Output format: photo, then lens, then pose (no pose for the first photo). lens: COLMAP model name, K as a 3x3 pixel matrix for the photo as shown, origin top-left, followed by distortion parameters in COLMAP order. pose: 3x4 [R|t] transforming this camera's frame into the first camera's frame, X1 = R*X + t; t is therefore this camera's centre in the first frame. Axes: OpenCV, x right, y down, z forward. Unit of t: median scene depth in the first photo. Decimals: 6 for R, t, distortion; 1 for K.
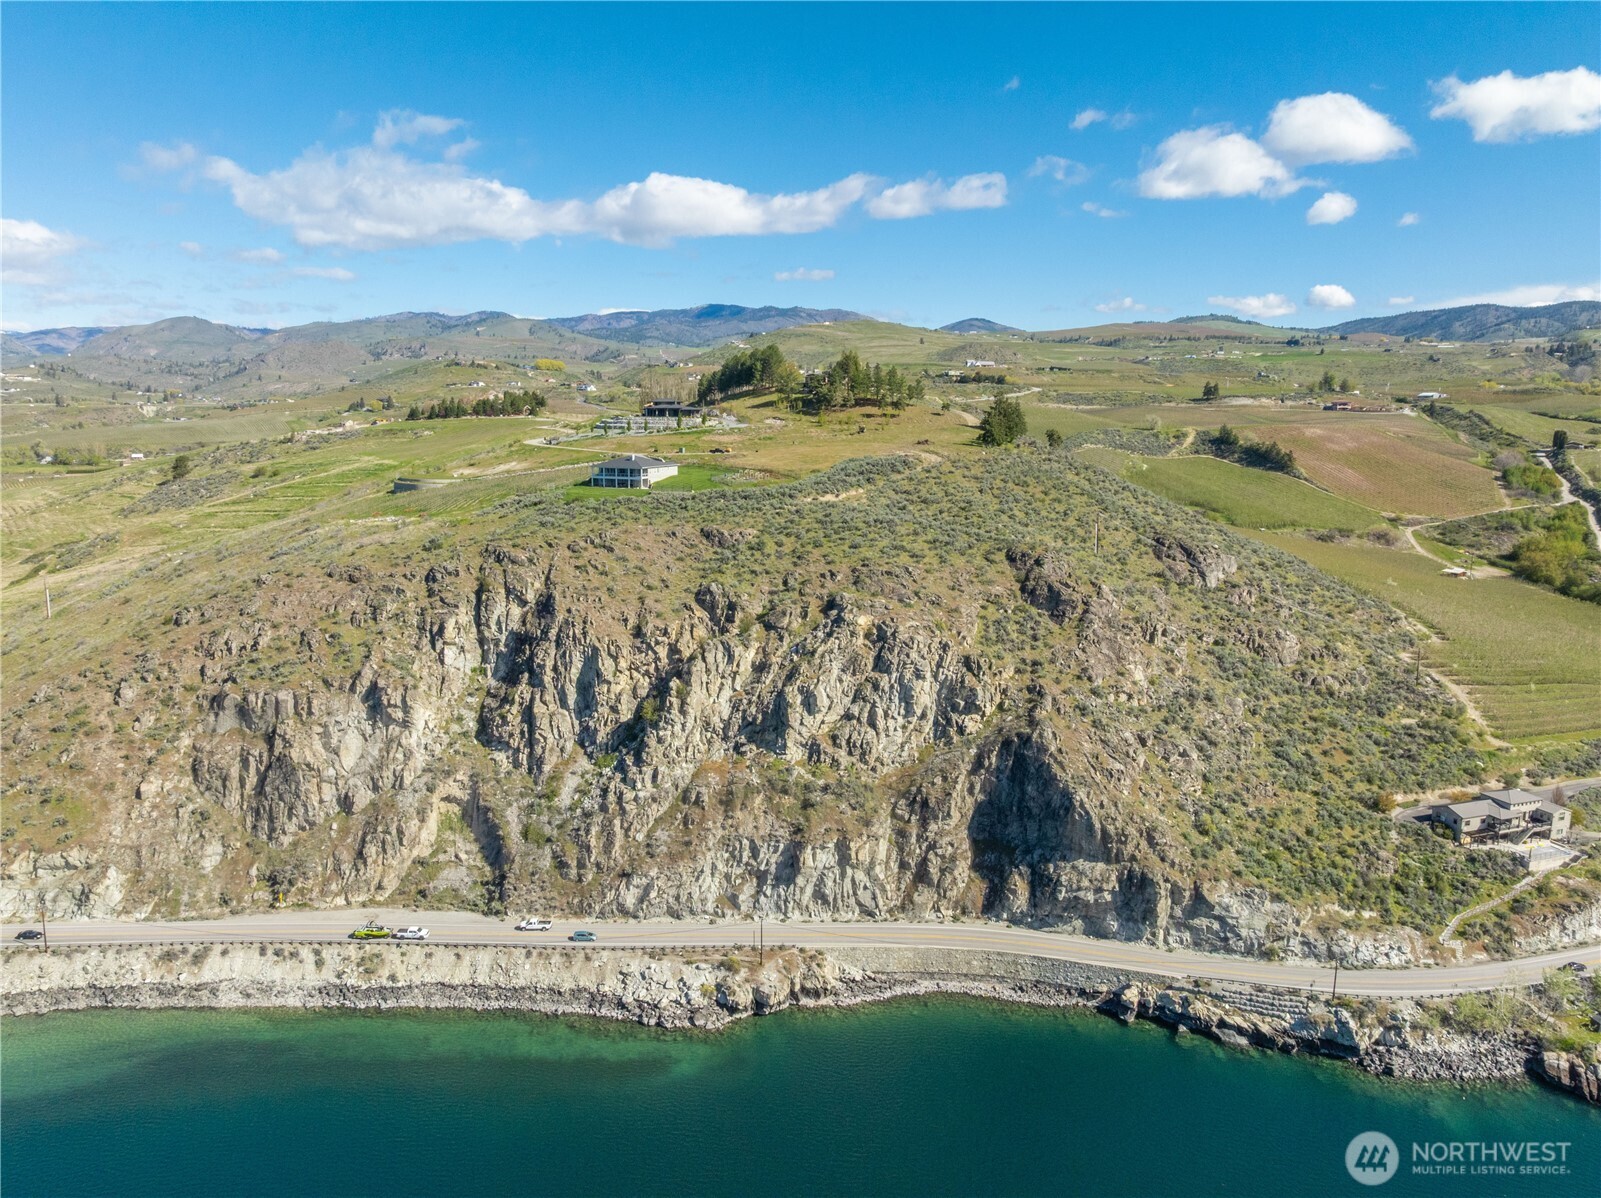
lens RADIAL K [[1115.9, 0, 804.6], [0, 1115.9, 606.5], [0, 0, 1]] dist [-0.046681, 0.007487]
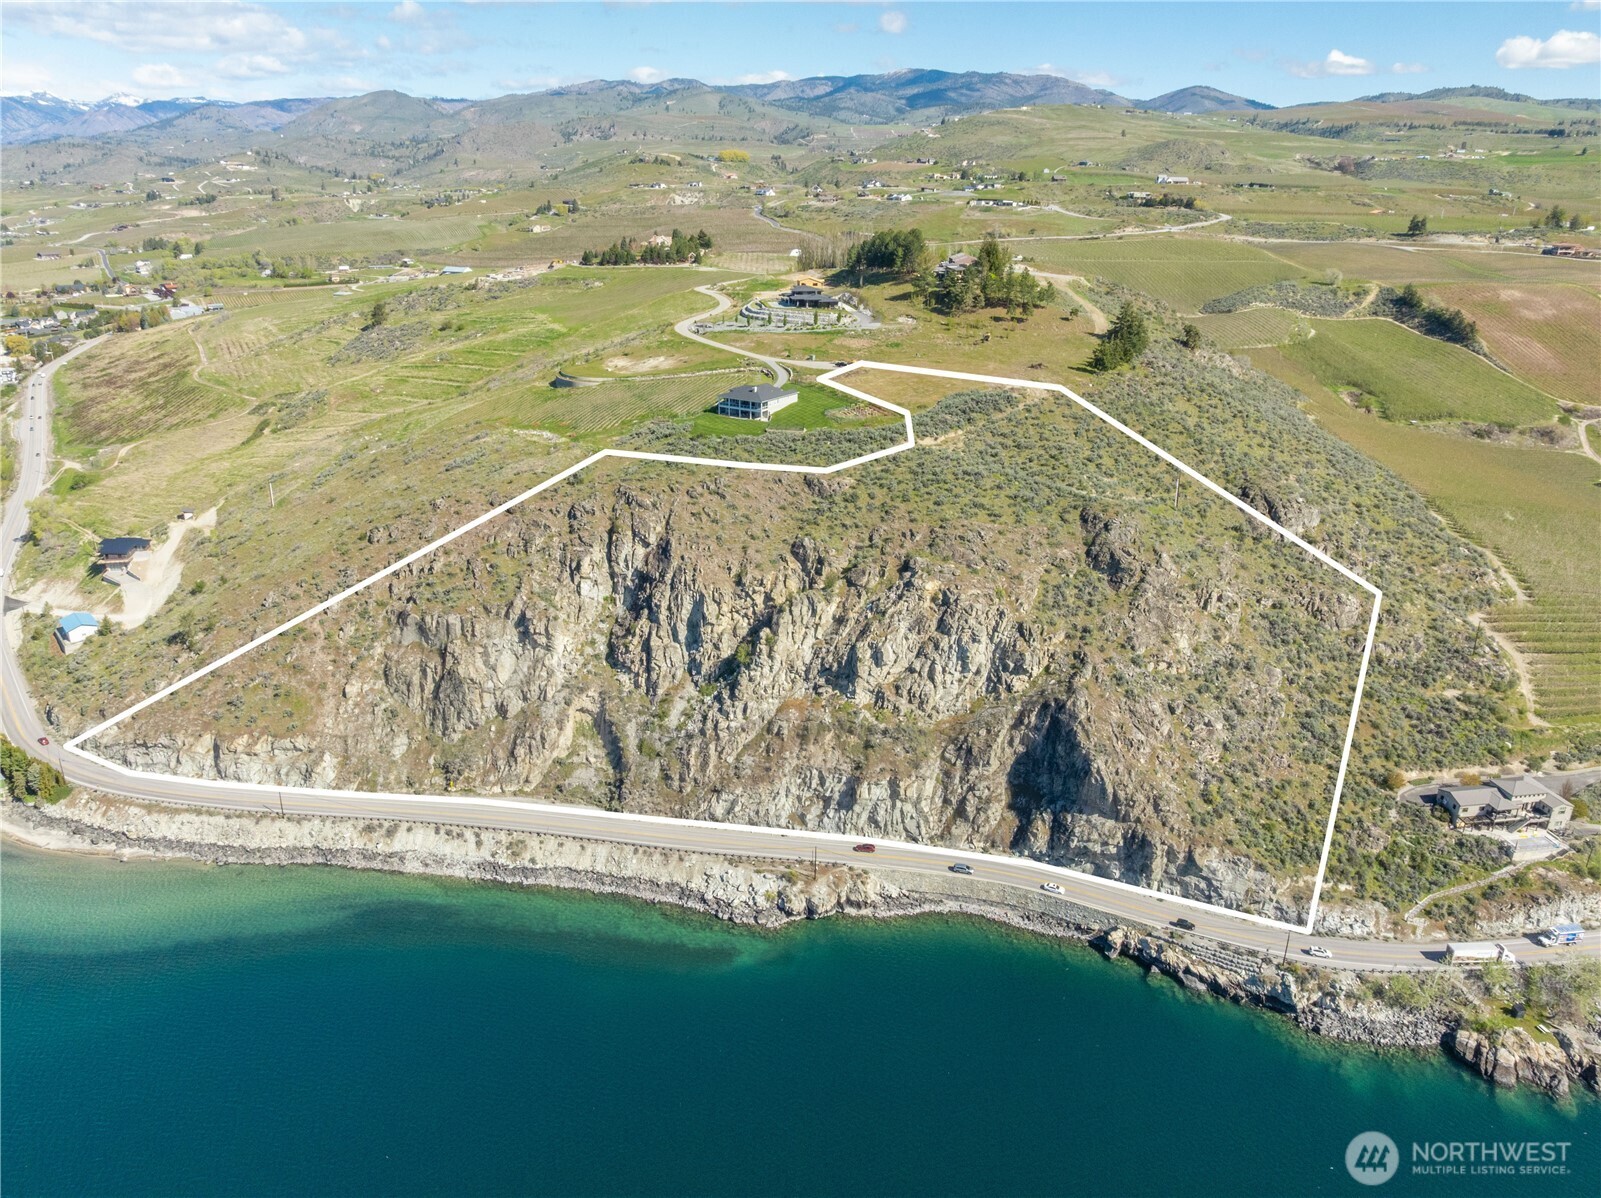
lens RADIAL K [[1116.2, 0, 807.4], [0, 1116.2, 603.1], [0, 0, 1]] dist [-0.036574, -0.019848]
pose [[0.986081, 0.063319, -0.153739, 0.109240], [-0.033310, 0.981133, 0.190442, -0.191106], [0.162897, -0.182670, 0.969586, -0.134441]]
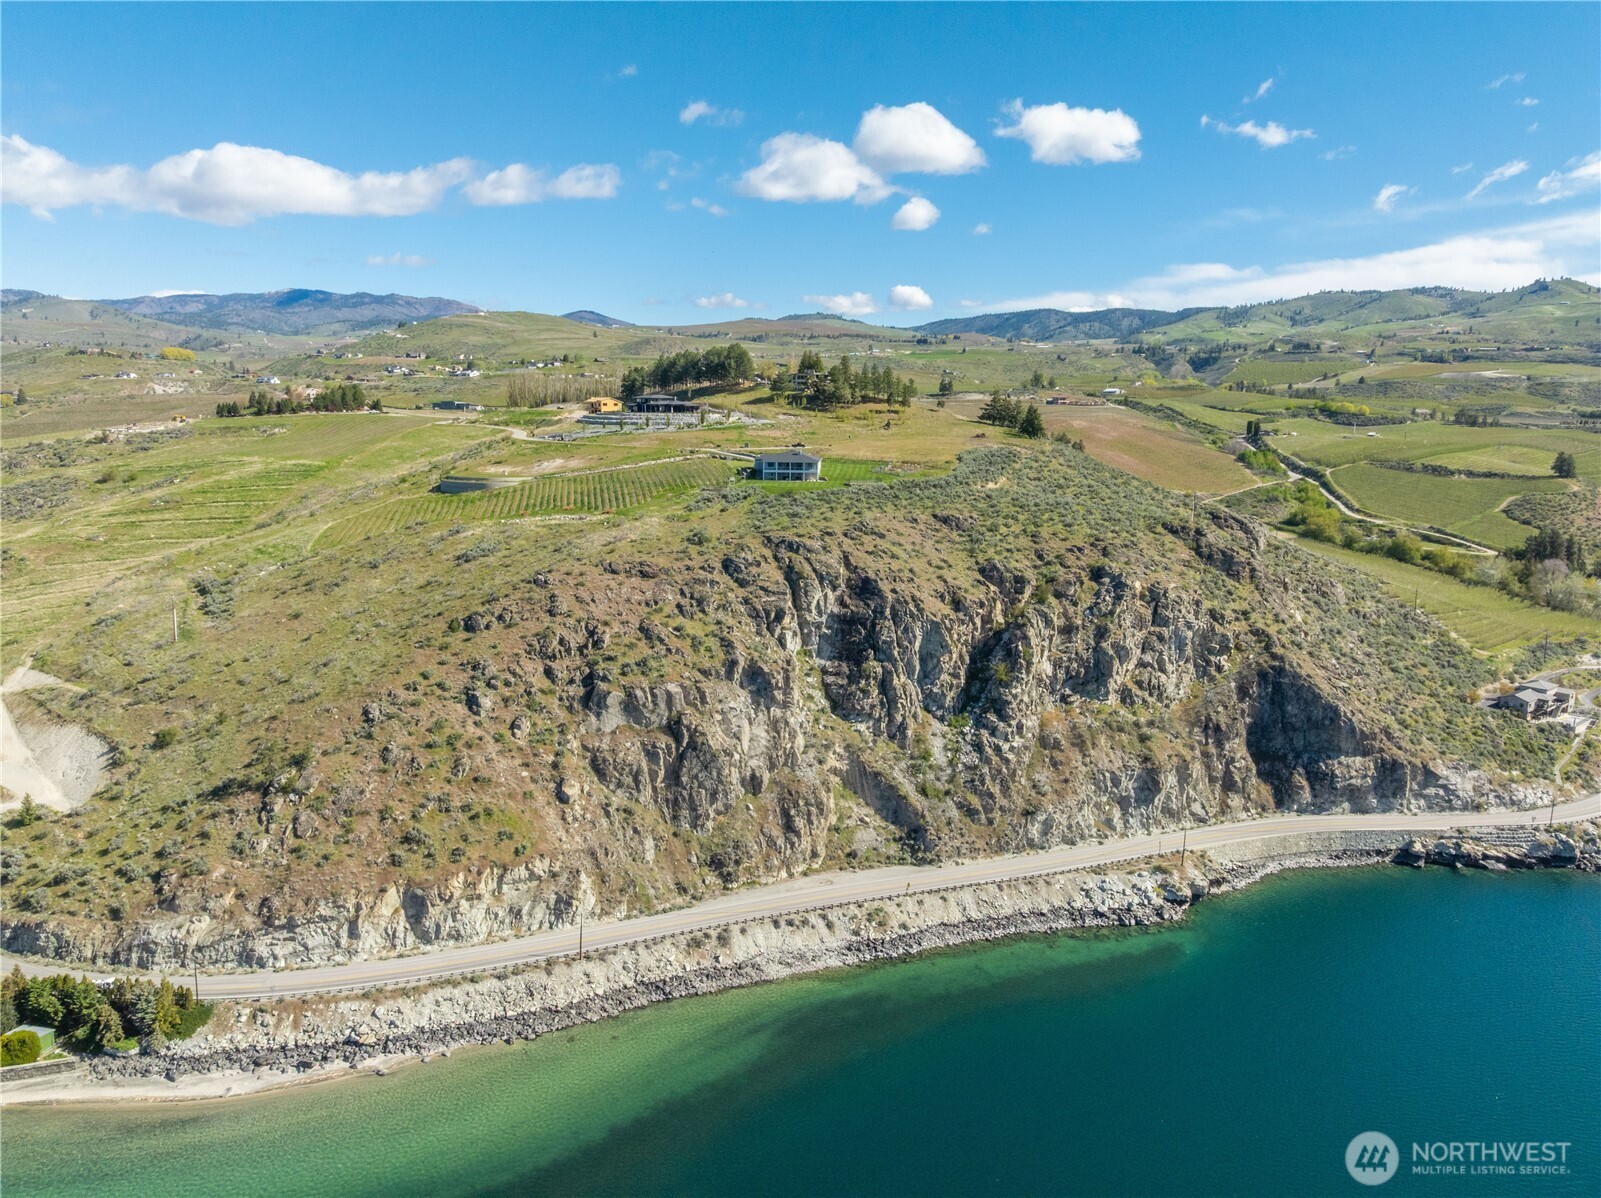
lens RADIAL K [[1130.1, 0, 800.5], [0, 1130.1, 599.0], [0, 0, 1]] dist [-0.039424, -0.001410]
pose [[0.940272, -0.056831, 0.335646, -0.727468], [0.057718, 0.998306, 0.007340, -0.001948], [-0.335495, 0.012471, 0.941960, -0.020570]]
